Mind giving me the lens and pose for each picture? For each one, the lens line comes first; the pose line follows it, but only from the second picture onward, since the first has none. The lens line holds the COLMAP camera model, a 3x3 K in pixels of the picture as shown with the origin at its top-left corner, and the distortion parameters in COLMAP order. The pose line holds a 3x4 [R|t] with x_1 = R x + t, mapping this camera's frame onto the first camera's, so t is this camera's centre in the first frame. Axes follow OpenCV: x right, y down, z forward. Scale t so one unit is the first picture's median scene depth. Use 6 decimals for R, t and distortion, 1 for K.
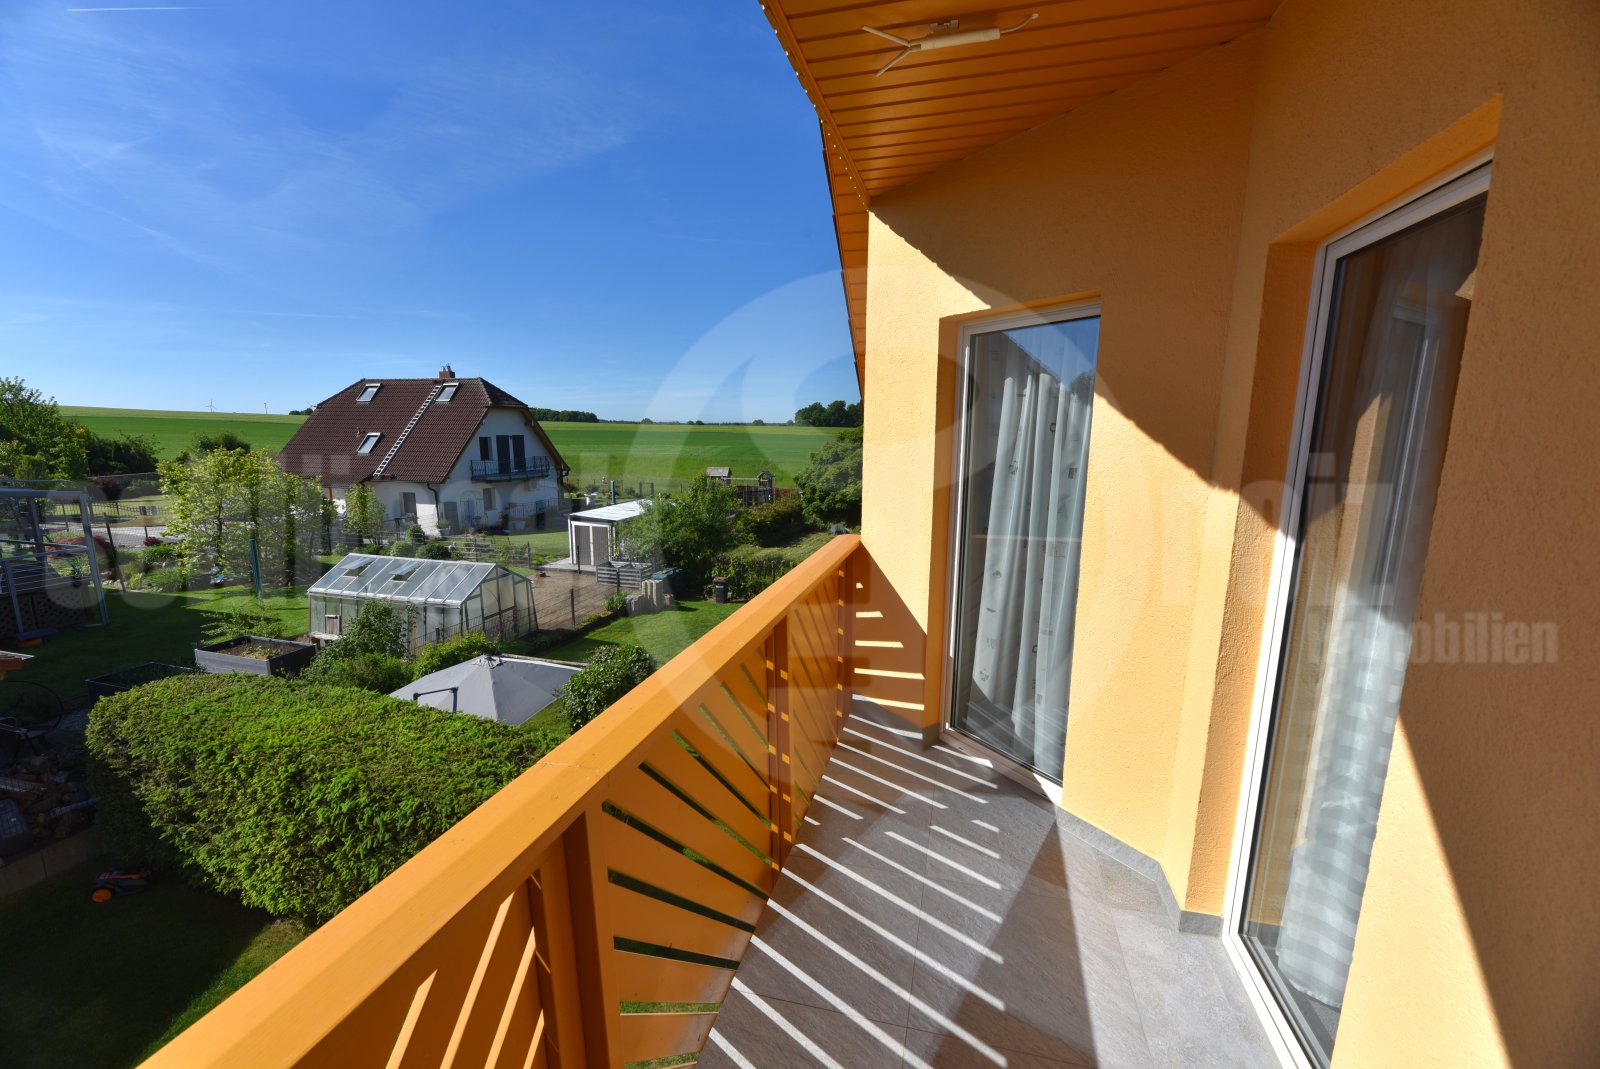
lens RADIAL K [[626.2, 0, 807.7], [0, 626.2, 543.8], [0, 0, 1]] dist [-0.010425, -0.000140]
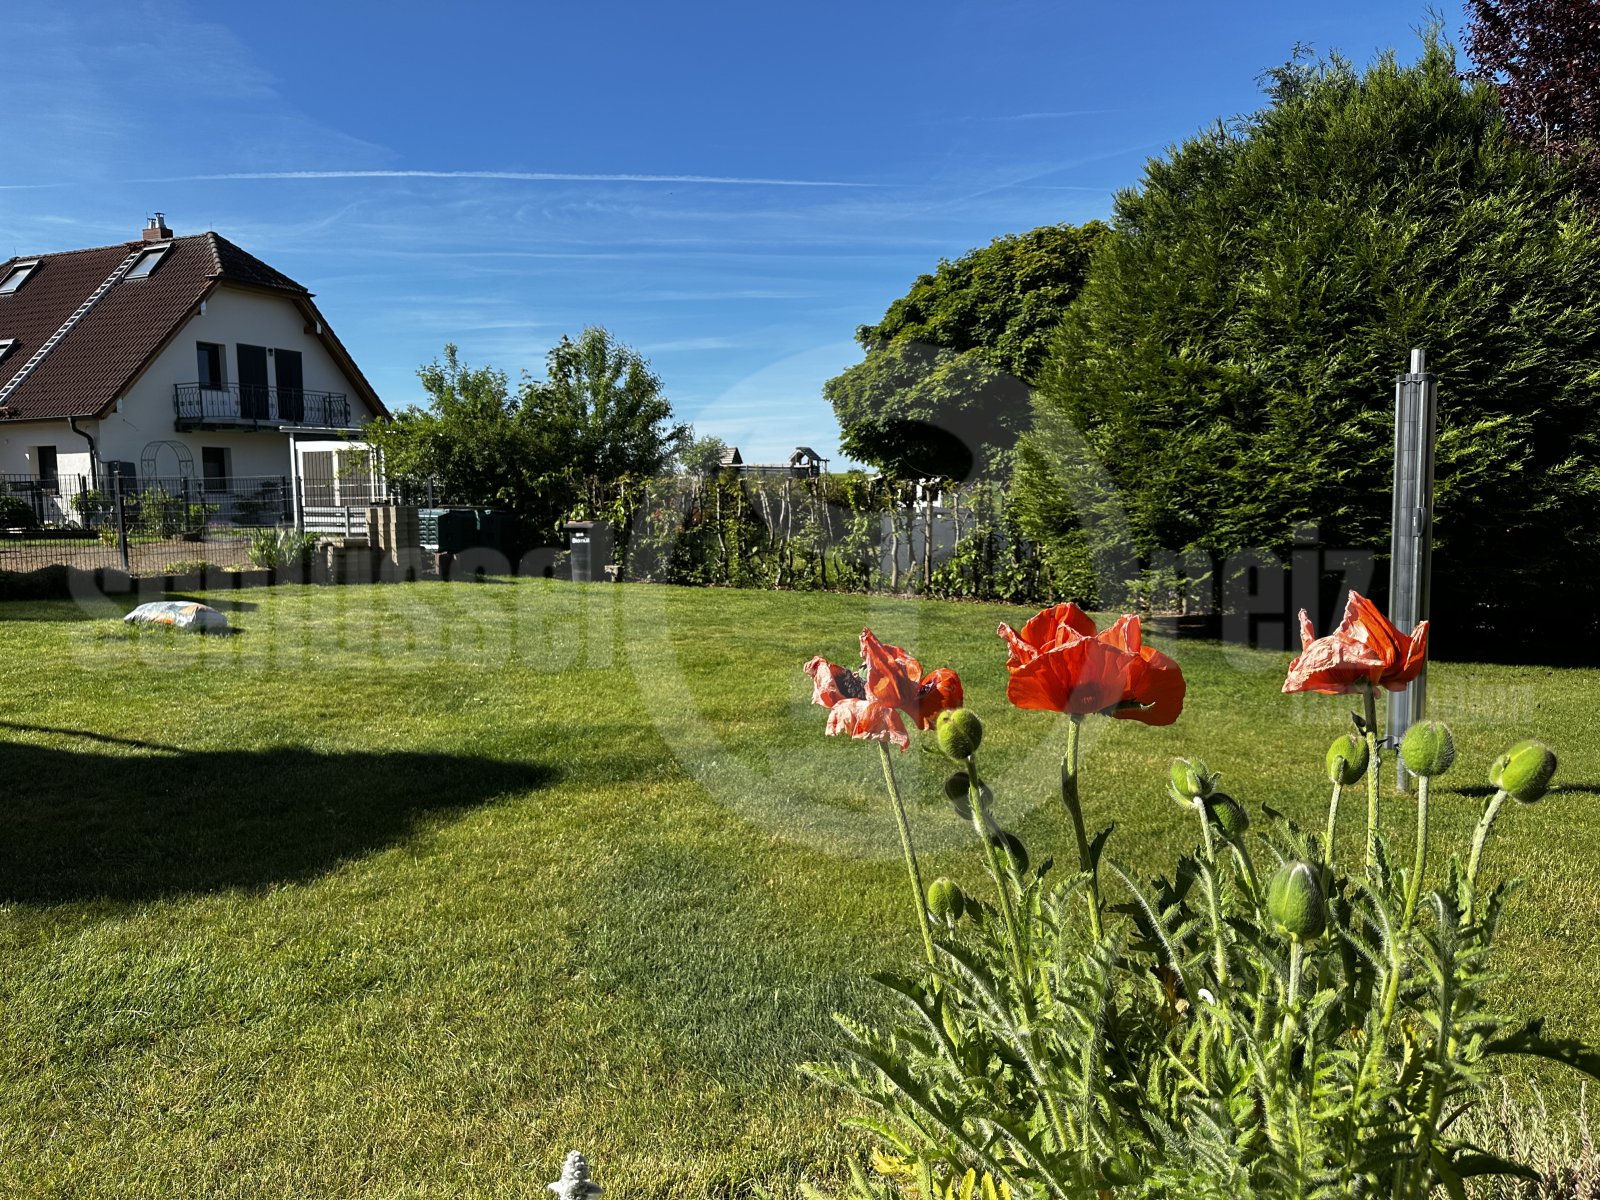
lens RADIAL K [[1128.5, 0, 807.9], [0, 1128.5, 593.2], [0, 0, 1]] dist [0.020355, -0.036531]
pose [[0.993128, -0.010397, -0.116567, 0.056401], [0.001479, 0.997081, -0.076339, 0.101579], [0.117021, 0.075642, 0.990245, 0.201874]]
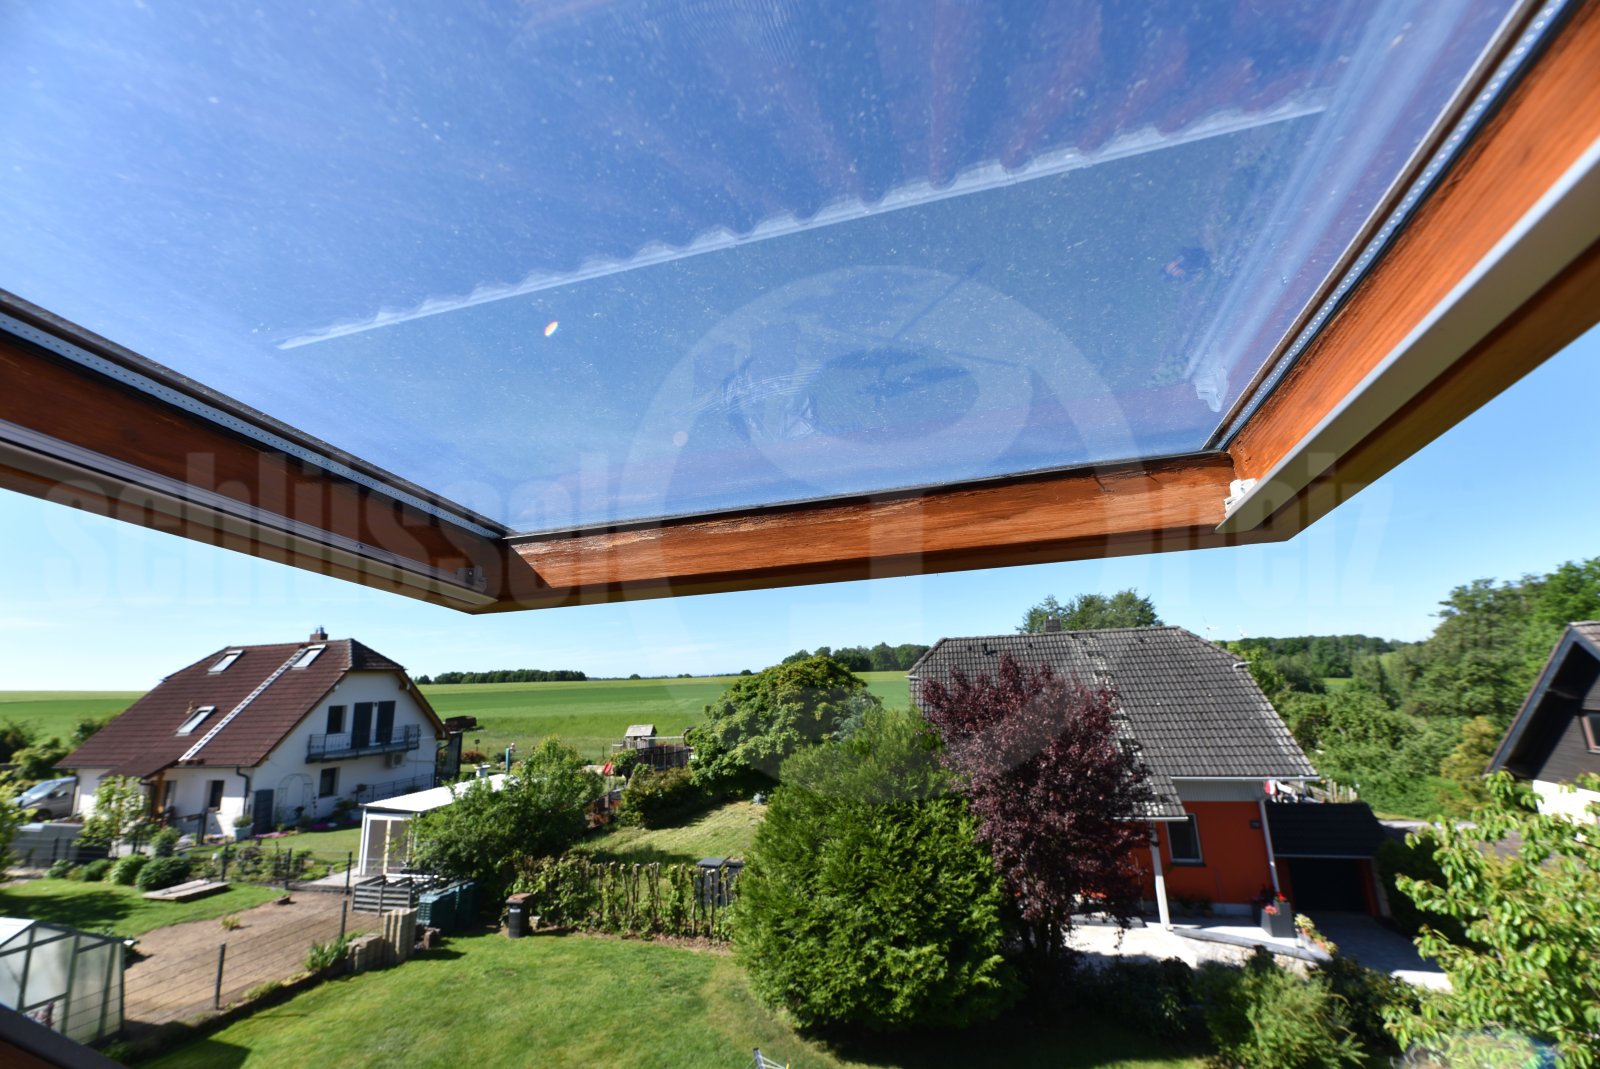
lens RADIAL K [[626.2, 0, 802.5], [0, 626.2, 541.0], [0, 0, 1]] dist [-0.010425, -0.000140]
pose [[0.998463, -0.048454, 0.026899, 0.118368], [0.055069, 0.921999, -0.383257, -0.018332], [-0.006230, 0.384149, 0.923250, 0.126708]]
